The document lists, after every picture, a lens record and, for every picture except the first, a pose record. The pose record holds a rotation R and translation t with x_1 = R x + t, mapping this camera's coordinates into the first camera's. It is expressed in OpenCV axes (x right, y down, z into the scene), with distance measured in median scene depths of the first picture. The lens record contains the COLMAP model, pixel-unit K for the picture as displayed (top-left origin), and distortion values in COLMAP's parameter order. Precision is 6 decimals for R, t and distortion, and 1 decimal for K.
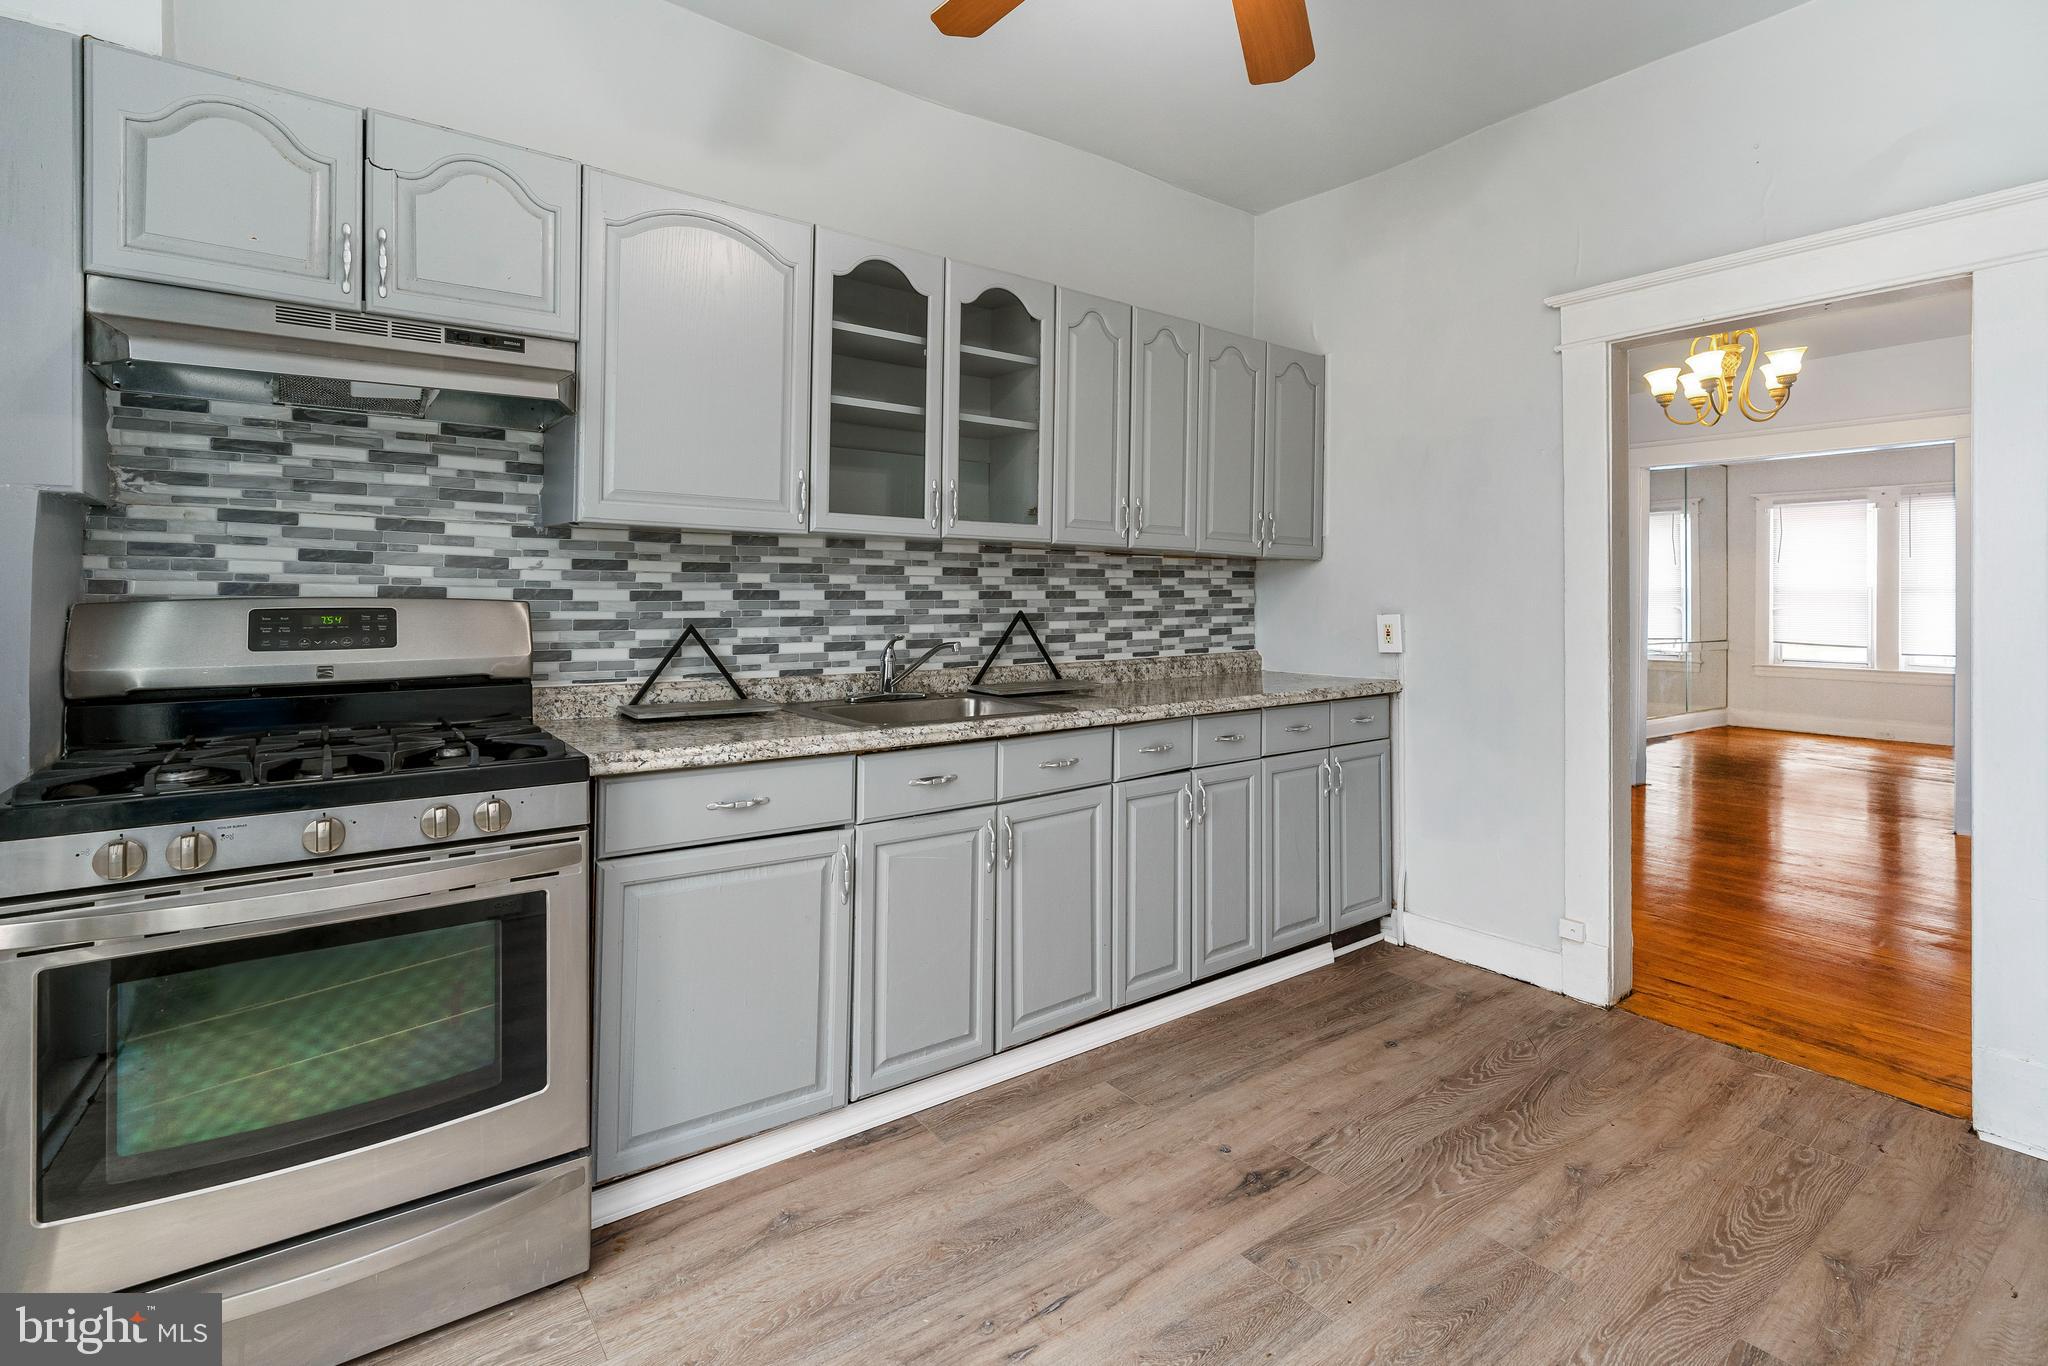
lens RADIAL K [[910.3, 0, 1019.9], [0, 910.3, 595.5], [0, 0, 1]] dist [-0.015624, 0.000722]
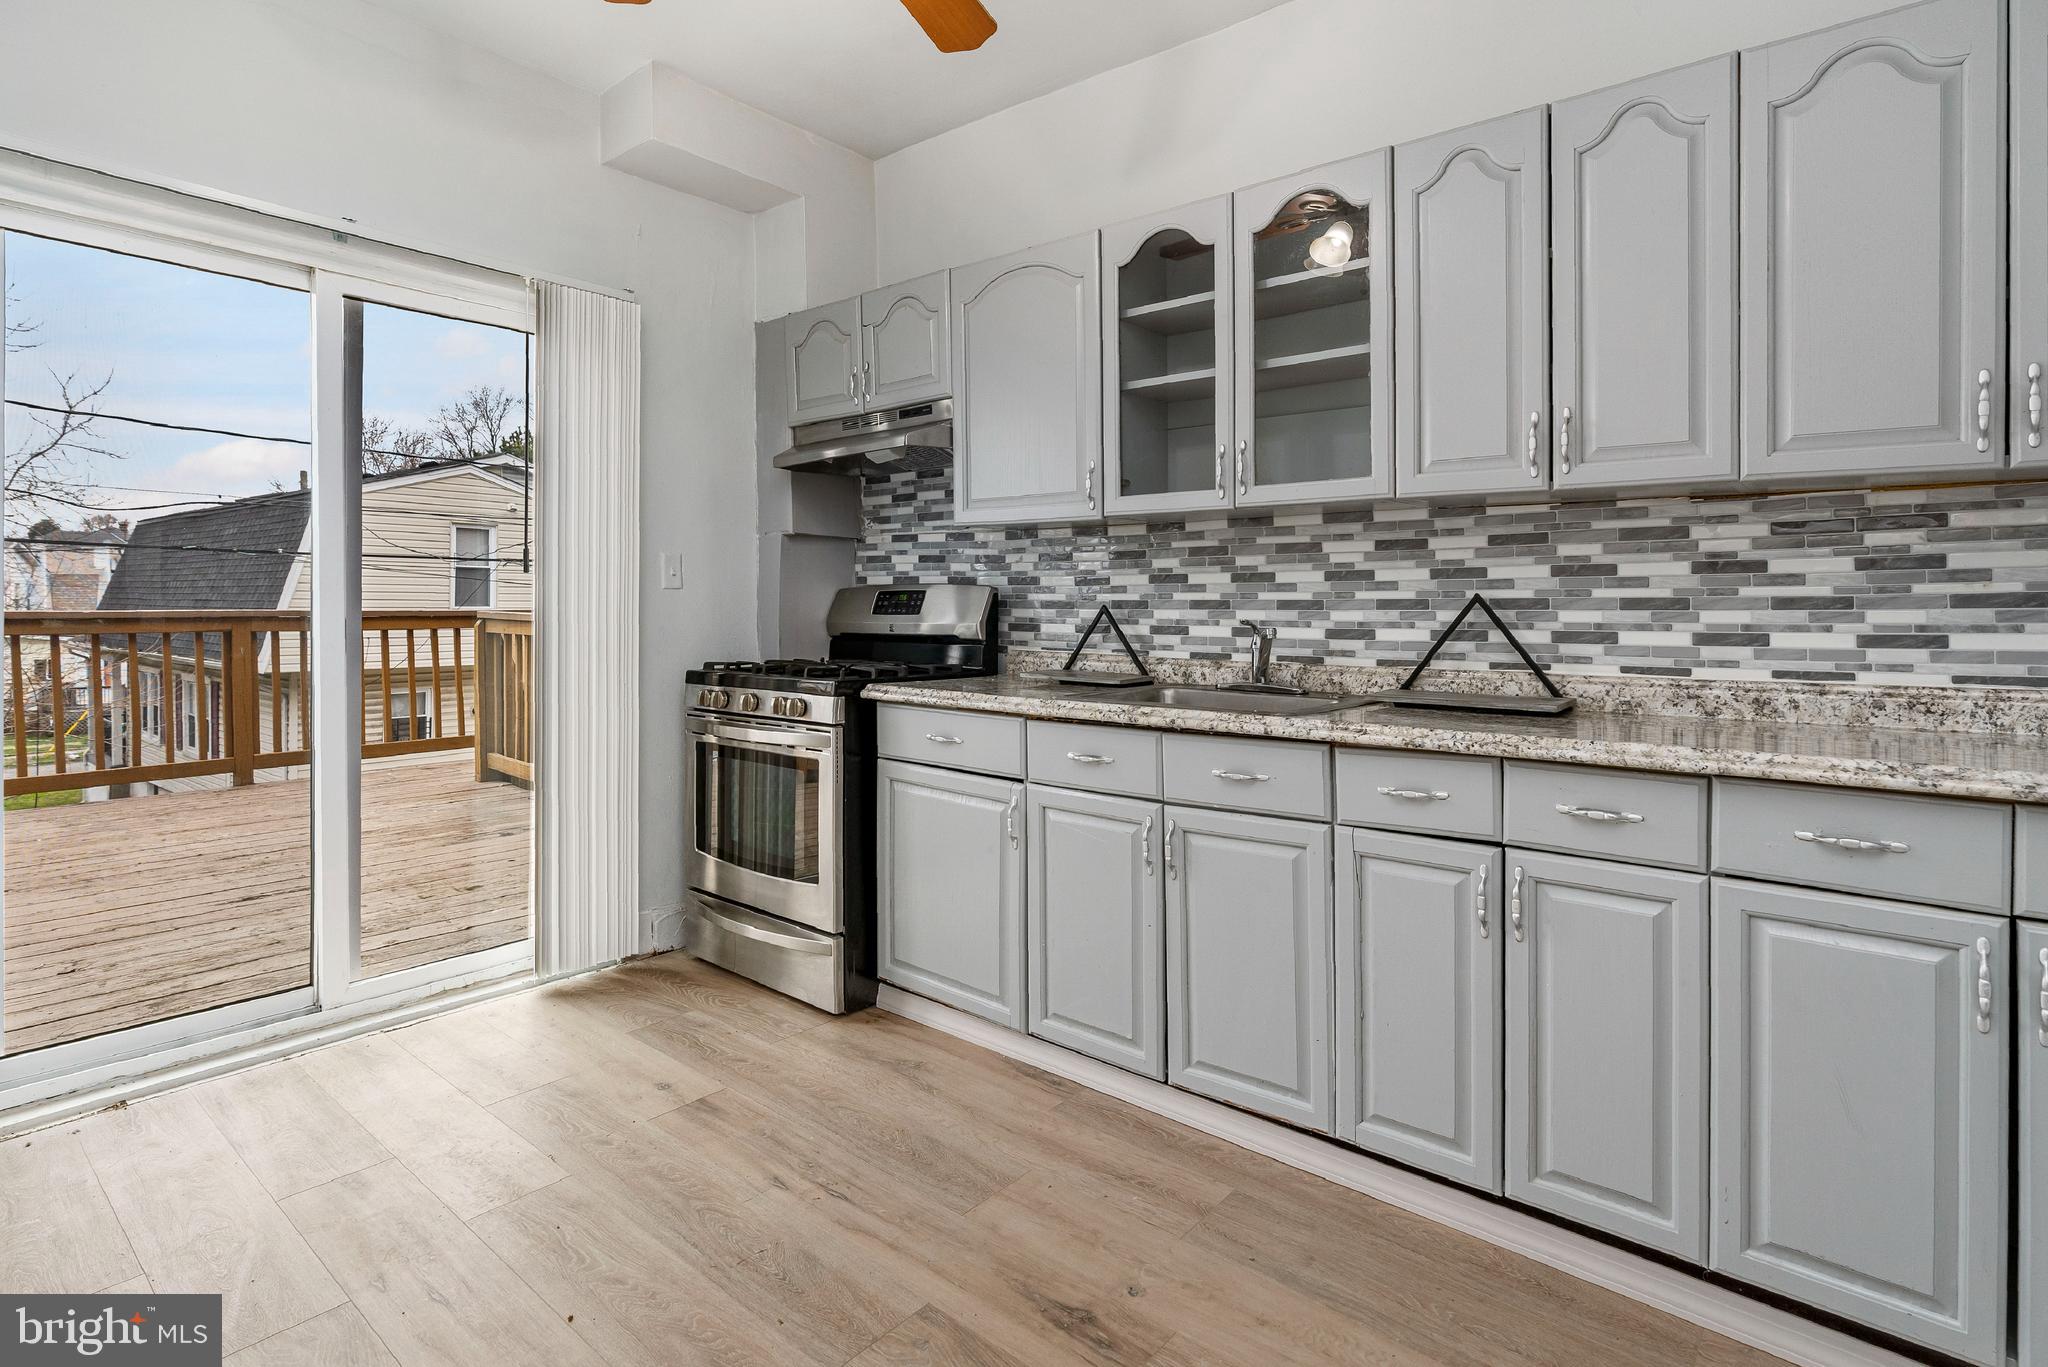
lens RADIAL K [[996.9, 0, 1024.0], [0, 996.9, 609.7], [0, 0, 1]] dist [-0.003929, 0.000191]
pose [[0.268418, 0.022192, -0.963047, 0.764357], [0.019620, 0.999401, 0.028498, -0.000937], [0.963103, -0.026545, 0.267822, 0.522572]]
